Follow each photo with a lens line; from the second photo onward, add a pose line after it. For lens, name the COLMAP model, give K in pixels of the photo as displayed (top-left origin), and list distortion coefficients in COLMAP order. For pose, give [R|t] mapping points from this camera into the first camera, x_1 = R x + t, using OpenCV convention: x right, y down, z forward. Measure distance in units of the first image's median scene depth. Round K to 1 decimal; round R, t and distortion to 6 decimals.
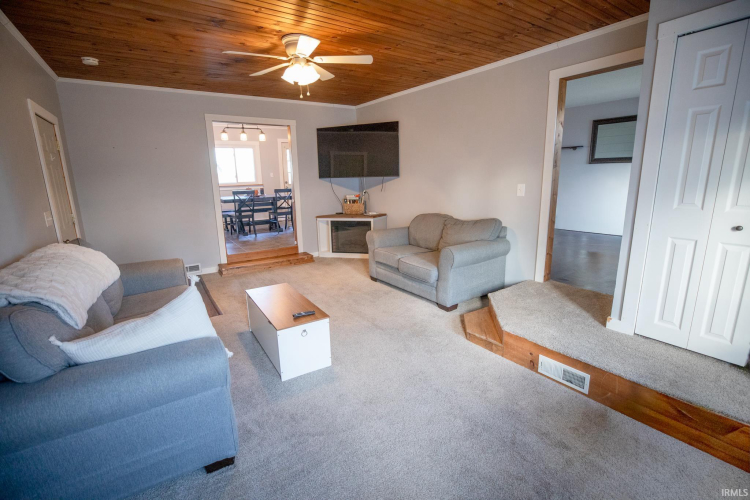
lens RADIAL K [[348.9, 0, 377.1], [0, 348.9, 251.9], [0, 0, 1]] dist [-0.024760, 0.002930]
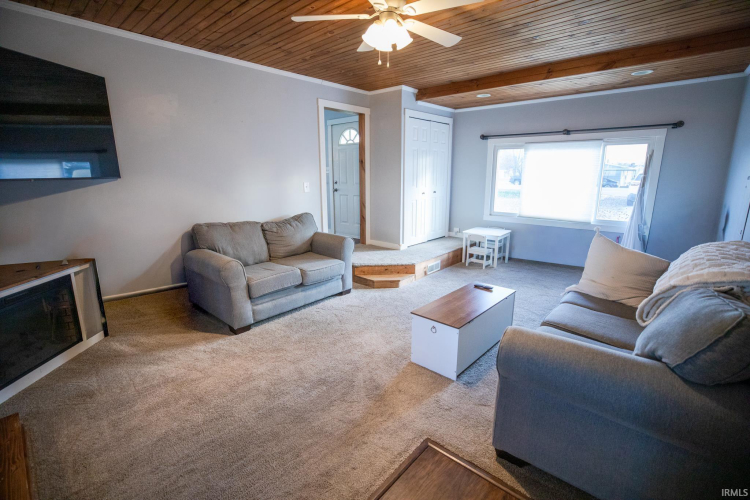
lens RADIAL K [[348.9, 0, 375.5], [0, 348.9, 249.4], [0, 0, 1]] dist [-0.024760, 0.002930]
pose [[-0.259441, -0.198831, 0.945070, -0.811049], [0.206956, 0.944398, 0.255503, -0.222836], [-0.943324, 0.261876, -0.203867, 1.023739]]
